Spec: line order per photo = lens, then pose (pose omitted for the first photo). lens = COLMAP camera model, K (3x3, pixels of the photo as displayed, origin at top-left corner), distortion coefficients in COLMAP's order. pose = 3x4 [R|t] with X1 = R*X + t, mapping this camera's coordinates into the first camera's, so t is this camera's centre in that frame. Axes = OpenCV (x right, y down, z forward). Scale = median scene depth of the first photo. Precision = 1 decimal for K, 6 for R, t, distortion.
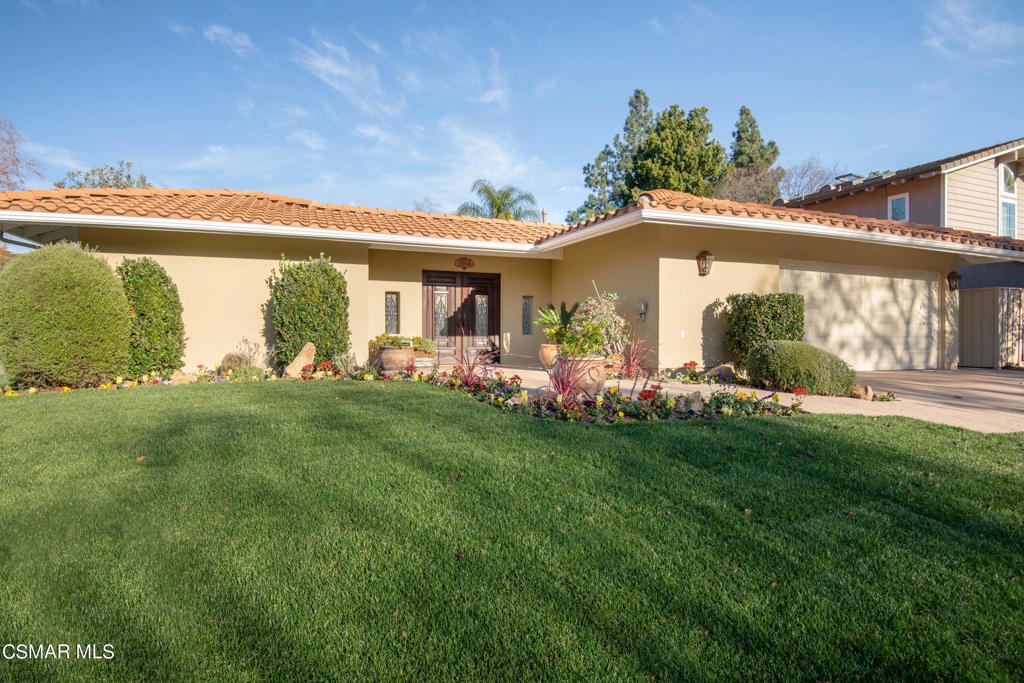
lens RADIAL K [[546.0, 0, 514.0], [0, 546.0, 322.5], [0, 0, 1]] dist [-0.000250, -0.001339]
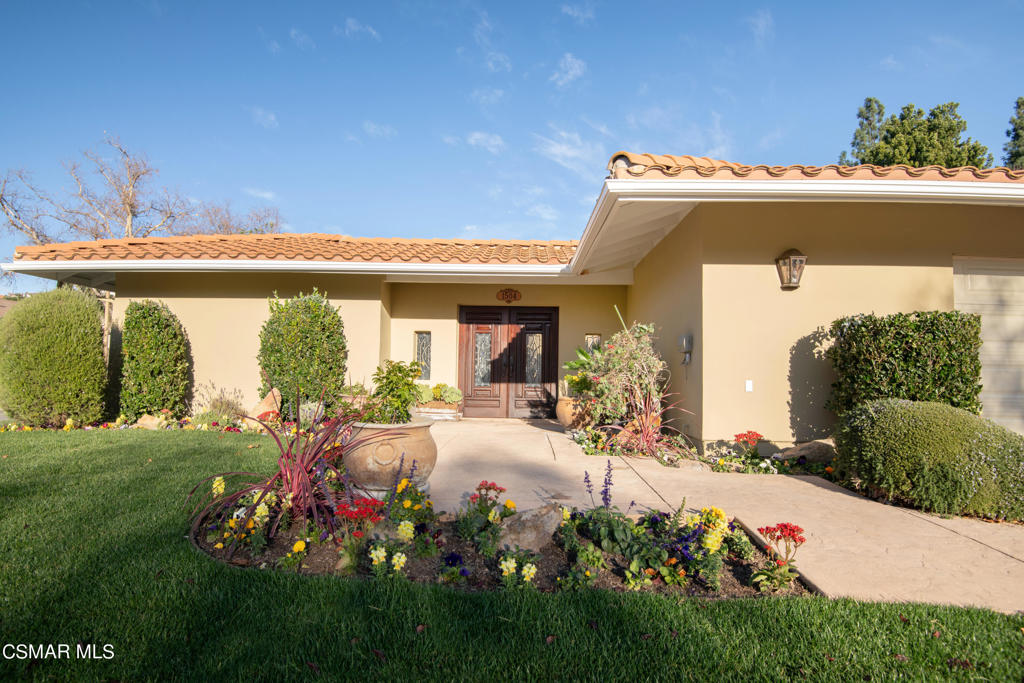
lens RADIAL K [[536.5, 0, 496.8], [0, 536.5, 344.3], [0, 0, 1]] dist [-0.046157, 0.000350]
pose [[0.908584, -0.013167, -0.417494, 0.236145], [-0.006918, 0.998892, -0.046558, 0.003802], [0.417644, 0.045190, 0.907486, 0.264880]]
